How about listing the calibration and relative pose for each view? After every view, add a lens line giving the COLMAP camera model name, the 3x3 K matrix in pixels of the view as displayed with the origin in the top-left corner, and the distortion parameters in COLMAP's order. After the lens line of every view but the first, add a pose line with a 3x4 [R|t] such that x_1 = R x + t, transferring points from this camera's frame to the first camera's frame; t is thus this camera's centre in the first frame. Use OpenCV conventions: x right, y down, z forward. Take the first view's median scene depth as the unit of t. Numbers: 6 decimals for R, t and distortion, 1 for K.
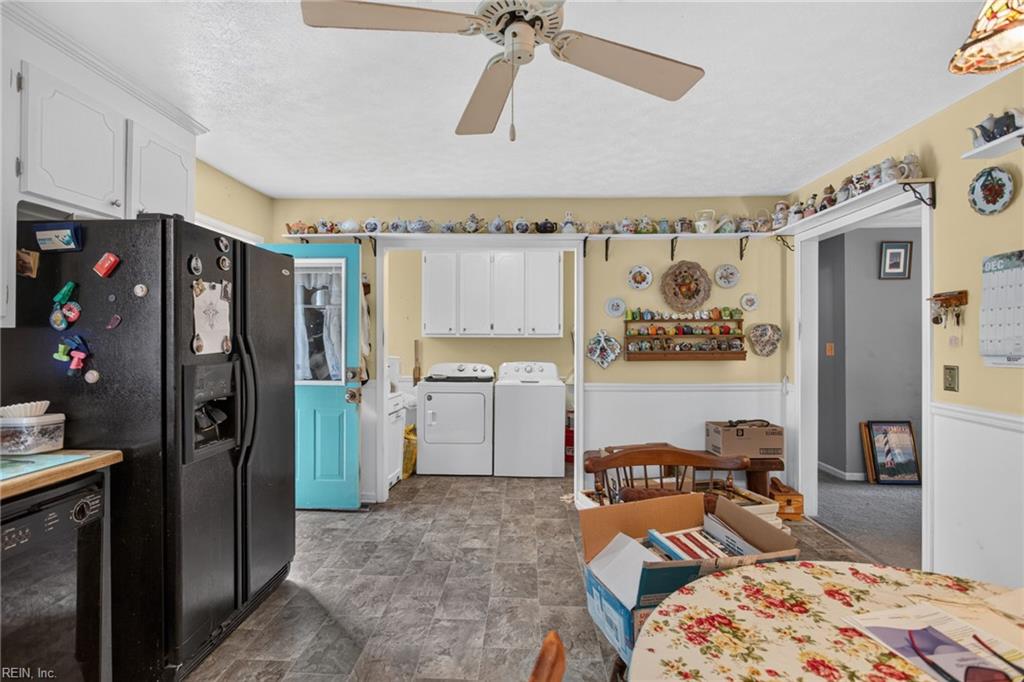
lens RADIAL K [[486.0, 0, 513.8], [0, 486.0, 342.6], [0, 0, 1]] dist [-0.011281, 0.003002]
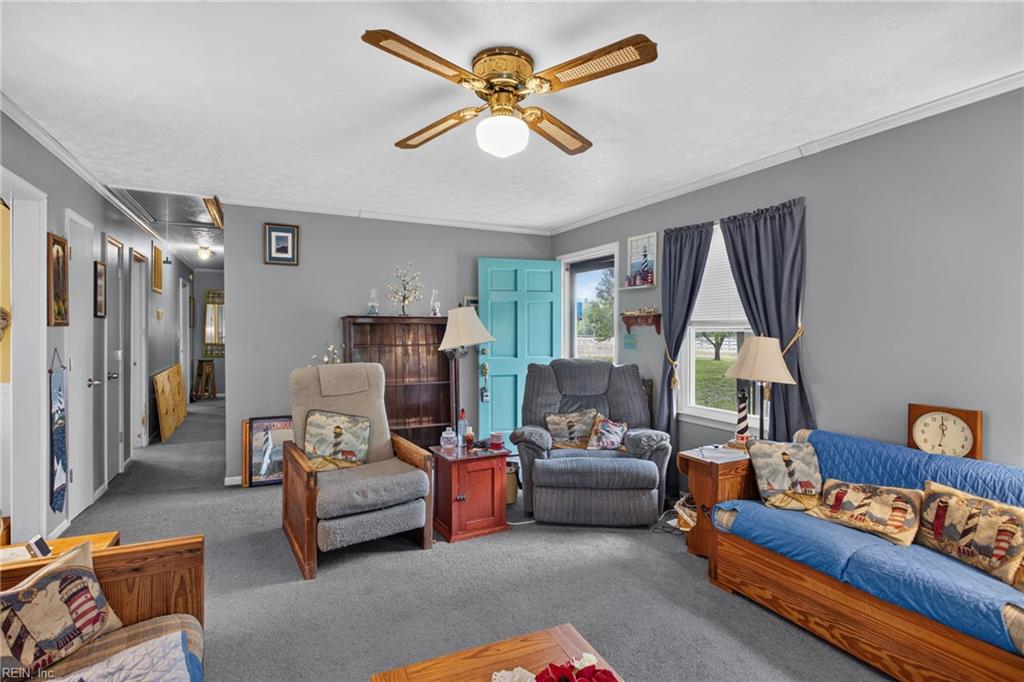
lens RADIAL K [[486.0, 0, 512.8], [0, 486.0, 333.8], [0, 0, 1]] dist [-0.011281, 0.003002]
pose [[0.875957, 0.003685, 0.482375, 0.731825], [-0.004307, 0.999991, 0.000183, 0.000928], [-0.482370, -0.002238, 0.875965, -0.039581]]
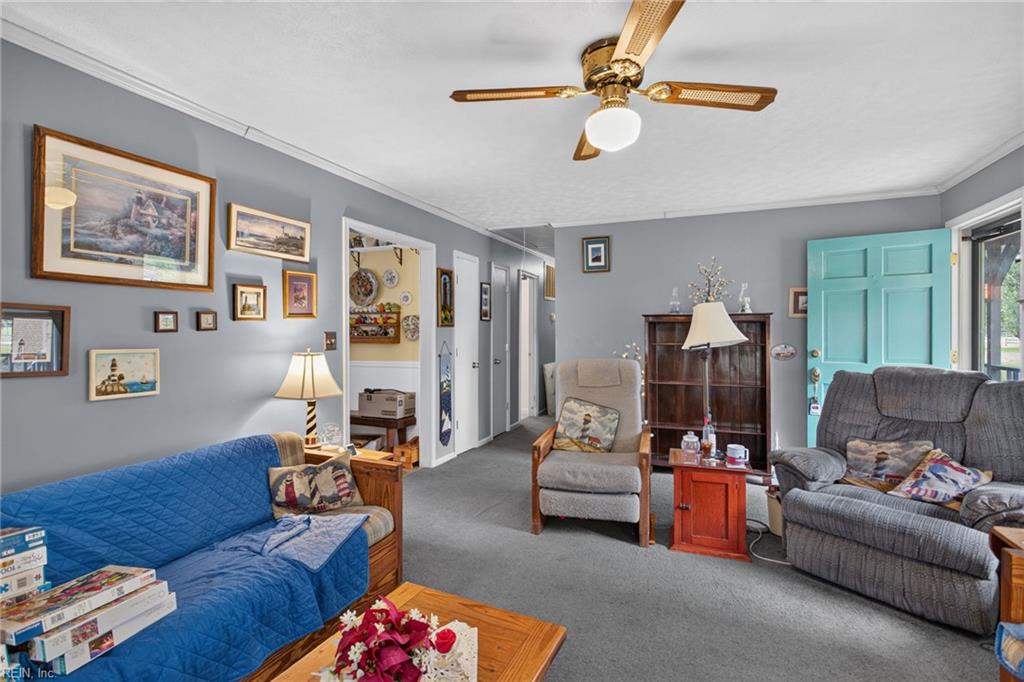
lens RADIAL K [[486.0, 0, 514.7], [0, 486.0, 333.1], [0, 0, 1]] dist [-0.011281, 0.003002]
pose [[0.937148, 0.005438, -0.348891, 1.002275], [-0.003935, 0.999980, 0.005018, 0.000515], [0.348911, -0.003330, 0.937150, -0.082851]]
